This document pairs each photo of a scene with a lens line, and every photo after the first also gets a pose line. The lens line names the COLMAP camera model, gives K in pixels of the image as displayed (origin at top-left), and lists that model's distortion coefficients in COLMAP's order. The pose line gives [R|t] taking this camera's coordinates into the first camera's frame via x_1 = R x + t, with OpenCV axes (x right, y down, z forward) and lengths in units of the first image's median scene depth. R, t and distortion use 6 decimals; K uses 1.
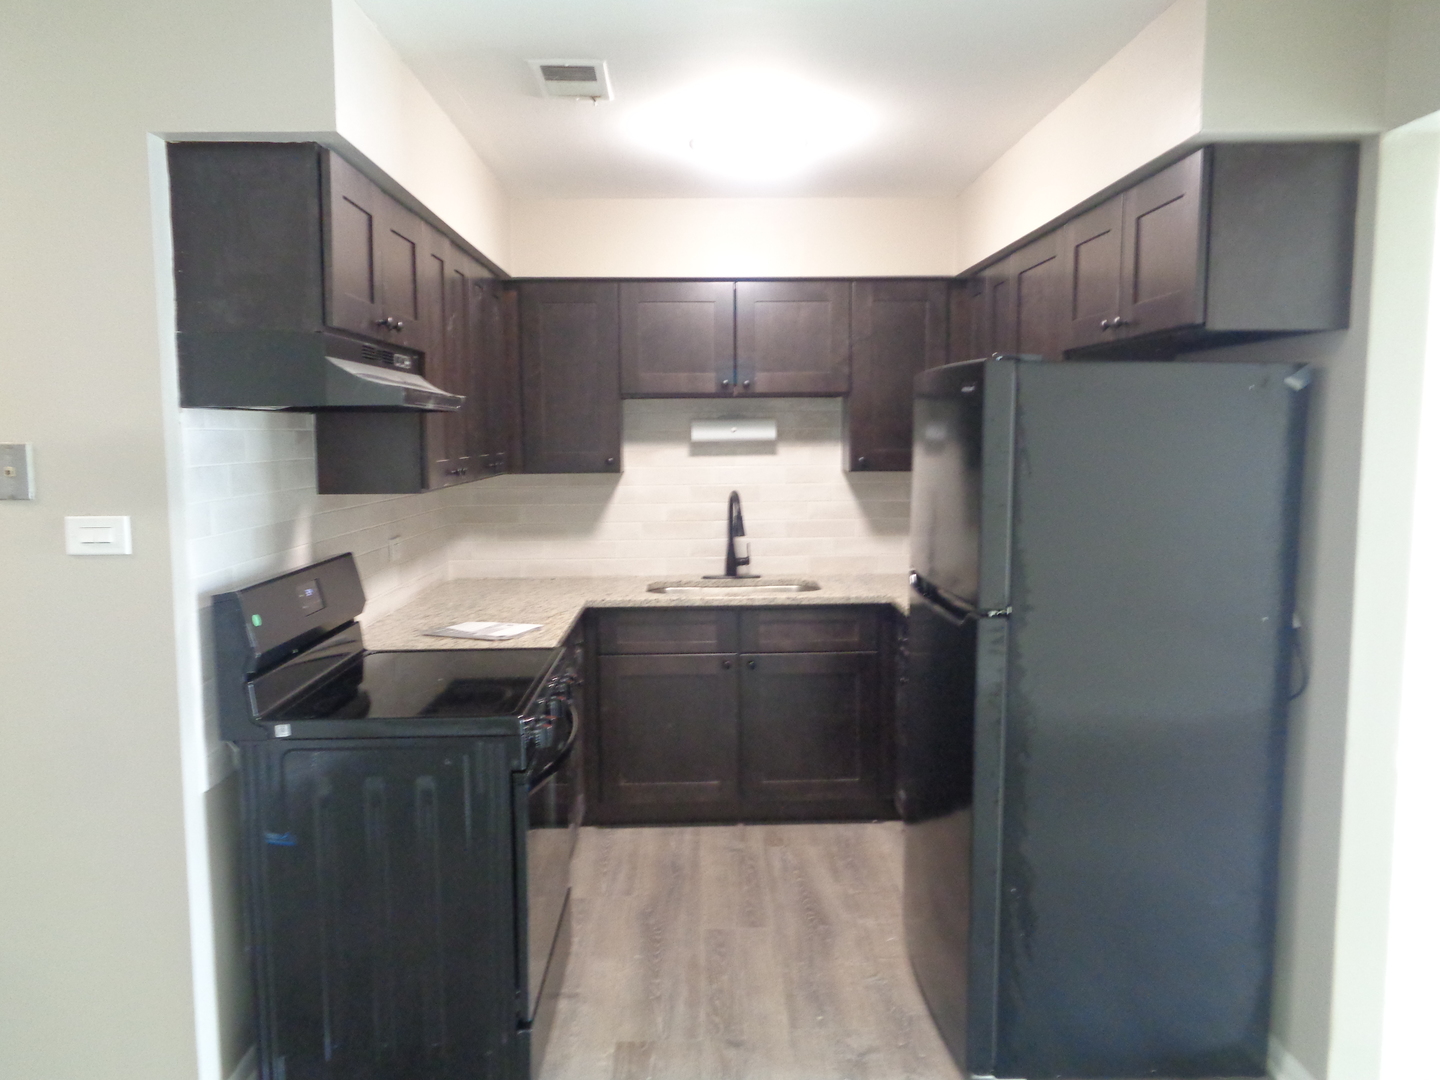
lens RADIAL K [[1071.4, 0, 719.7], [0, 1071.4, 539.1], [0, 0, 1]] dist [-0.003286, 0.004651]
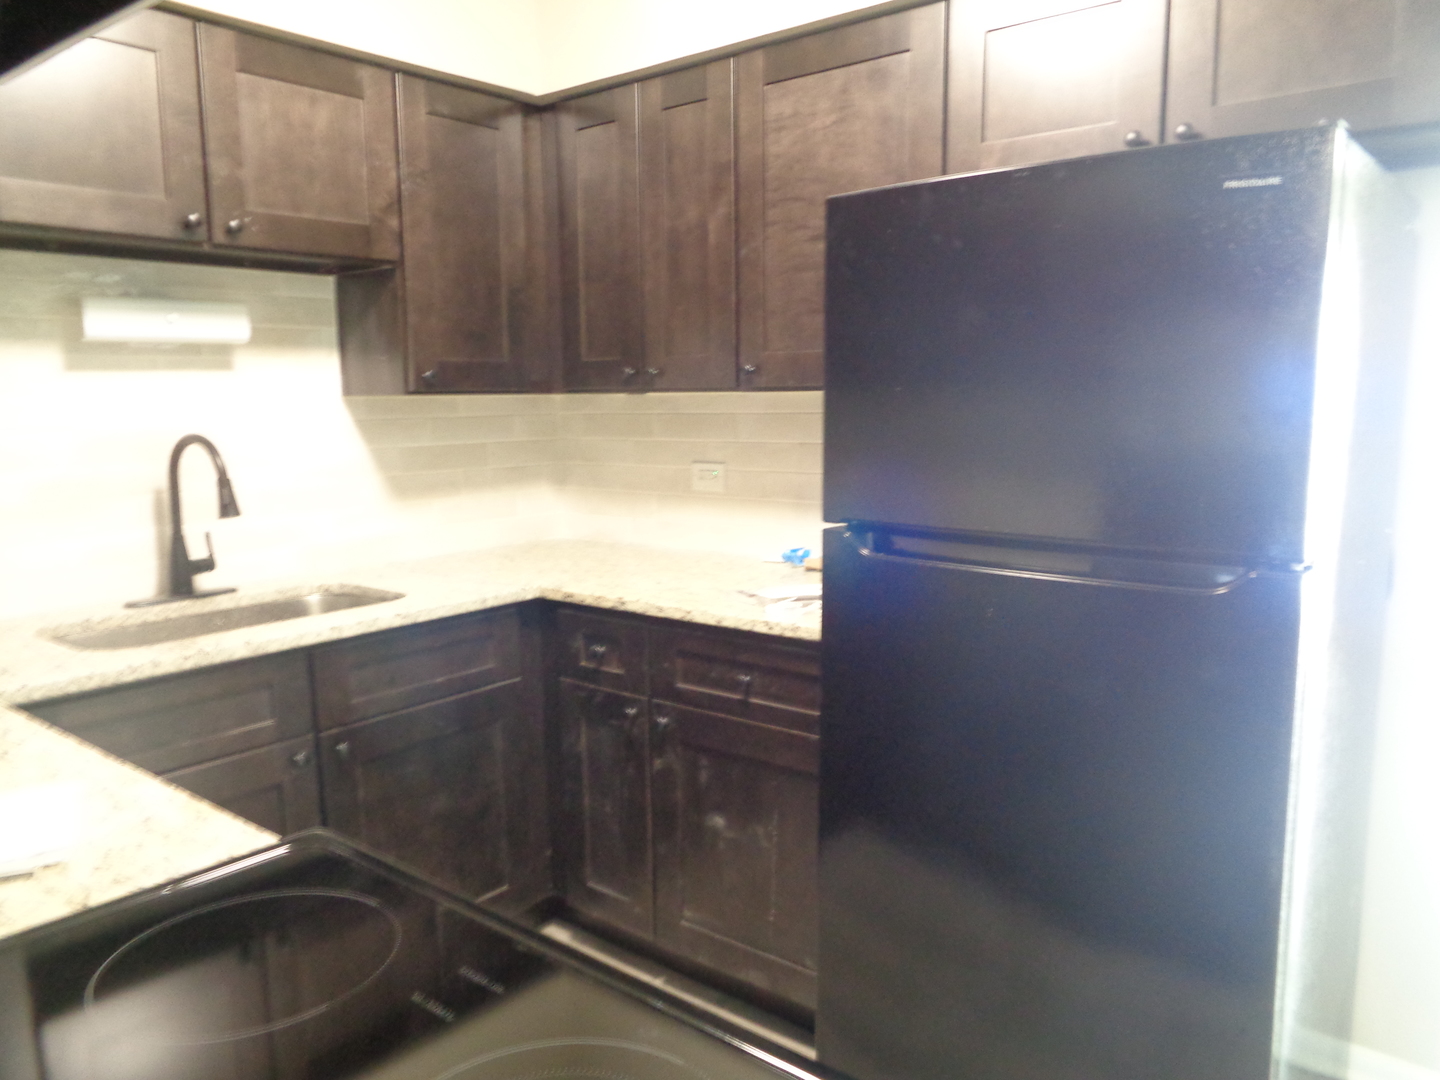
lens RADIAL K [[1087.8, 0, 725.8], [0, 1087.8, 537.9], [0, 0, 1]] dist [0.003450, 0.013052]
pose [[0.655021, -0.101245, 0.748797, -0.301644], [0.083907, 0.994600, 0.061081, -0.006693], [-0.750937, 0.022820, 0.659979, 0.605455]]
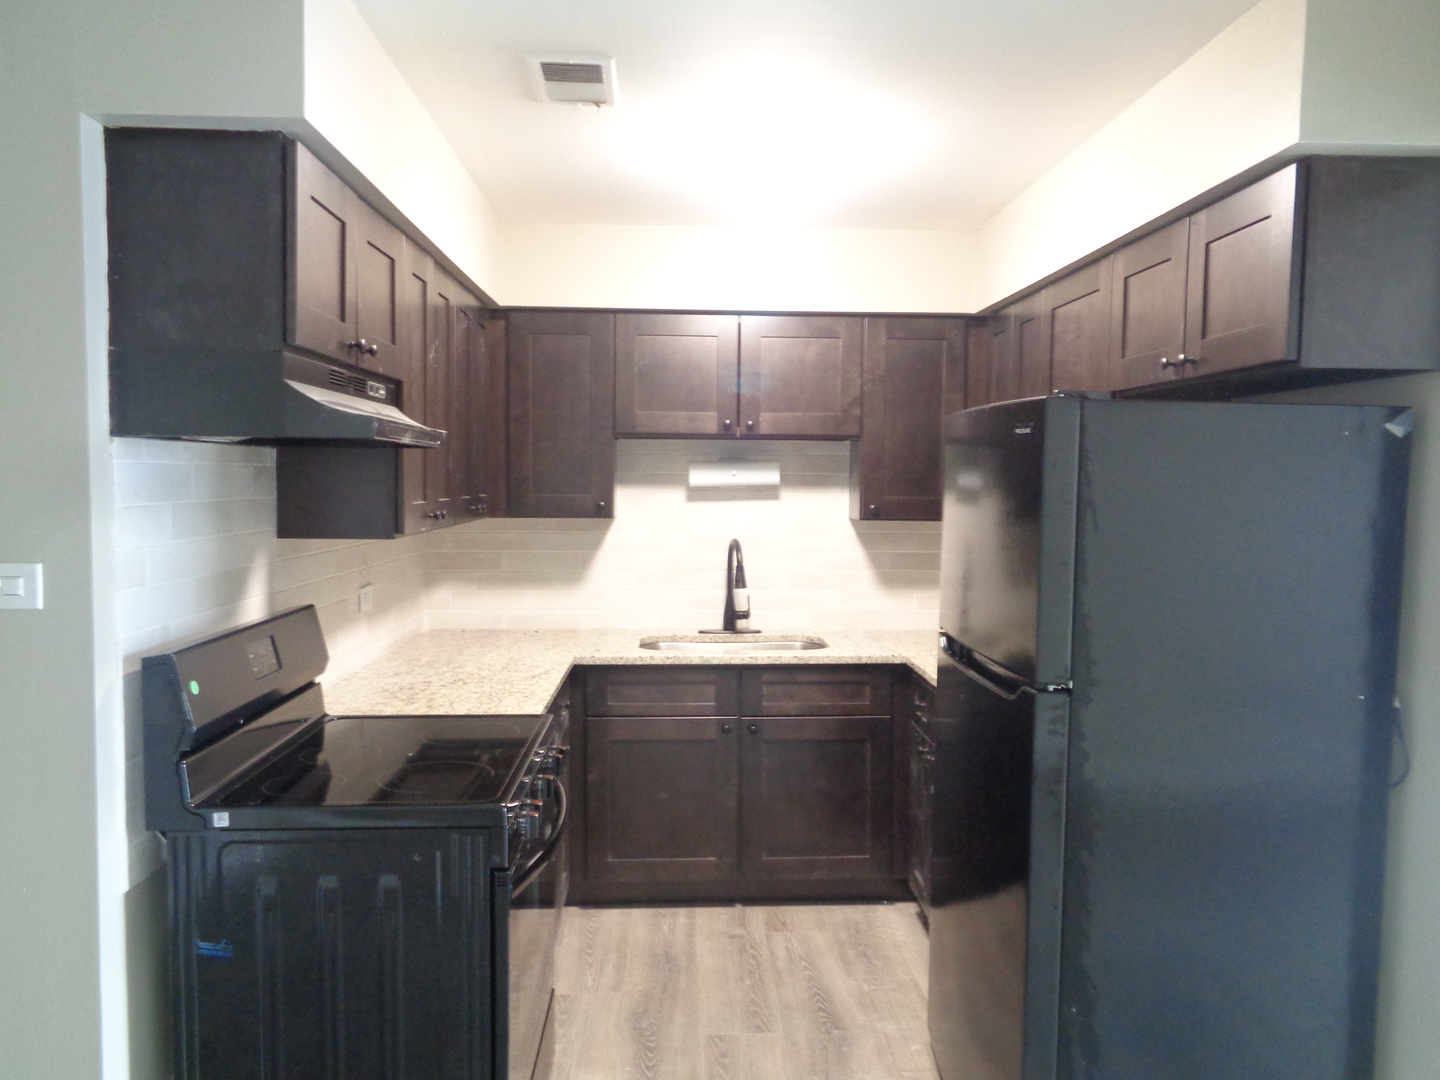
lens RADIAL K [[1071.4, 0, 719.7], [0, 1071.4, 539.1], [0, 0, 1]] dist [-0.003286, 0.004651]
pose [[0.999694, 0.013805, 0.020505, -0.025012], [-0.012950, 0.999065, -0.041245, -0.008716], [-0.021056, 0.040967, 0.998939, 0.098158]]
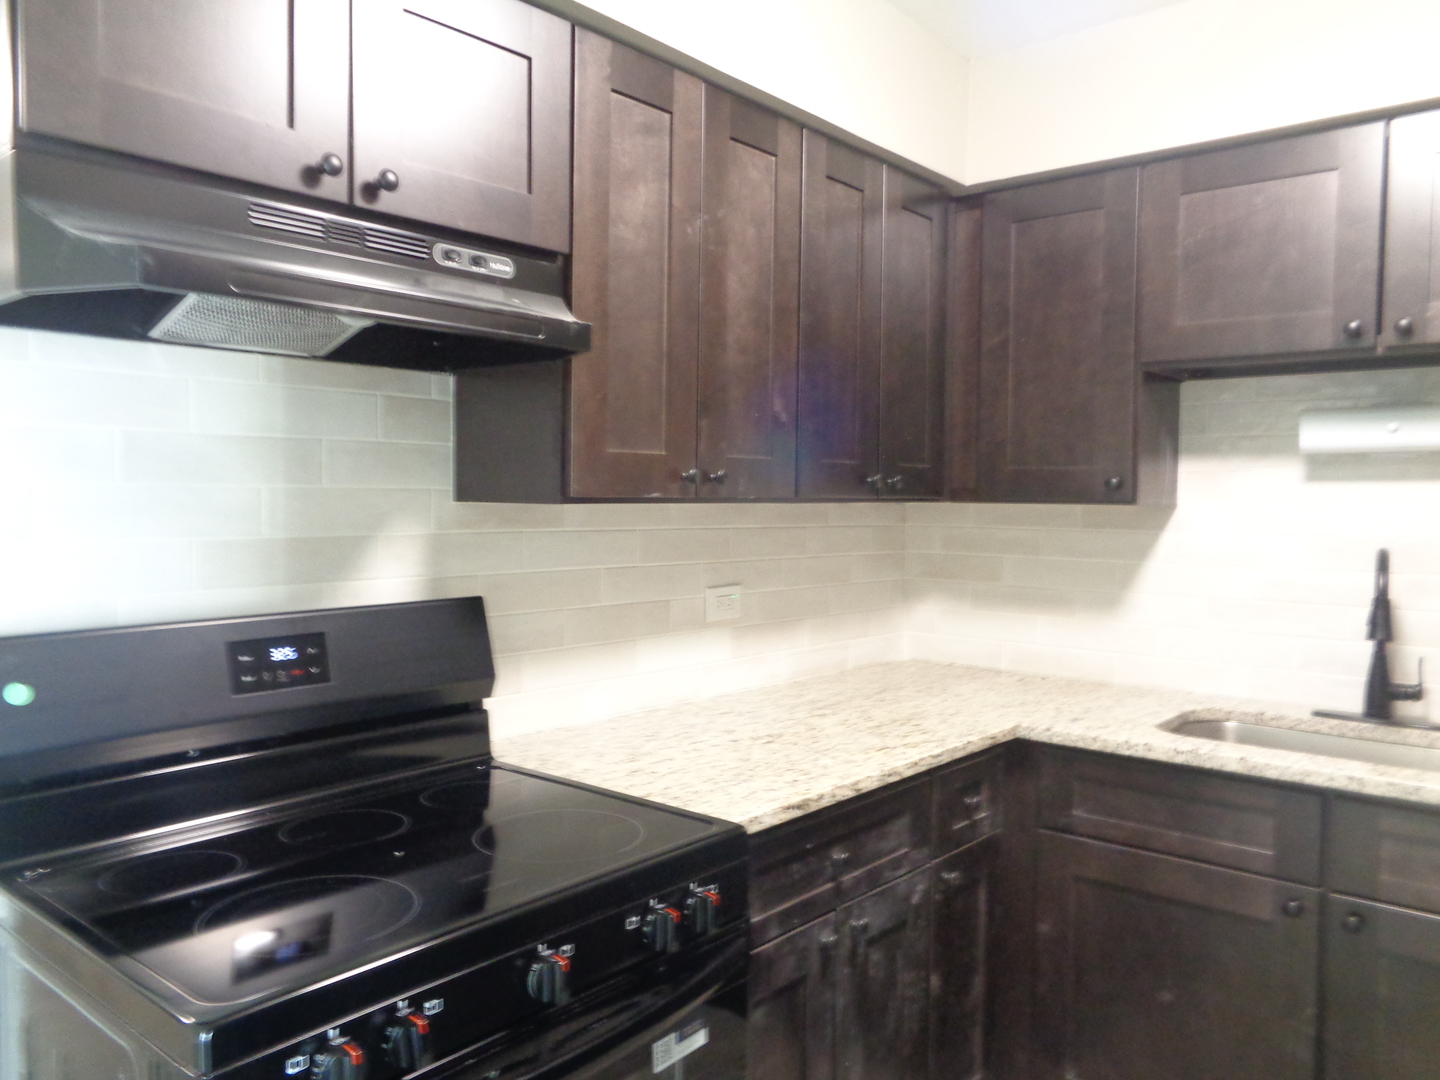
lens RADIAL K [[1071.4, 0, 719.7], [0, 1071.4, 539.1], [0, 0, 1]] dist [-0.003286, 0.004651]
pose [[0.743731, 0.043753, -0.667046, 0.156578], [-0.083541, 0.996116, -0.027807, -0.013325], [0.663238, 0.076407, 0.744498, 0.576374]]
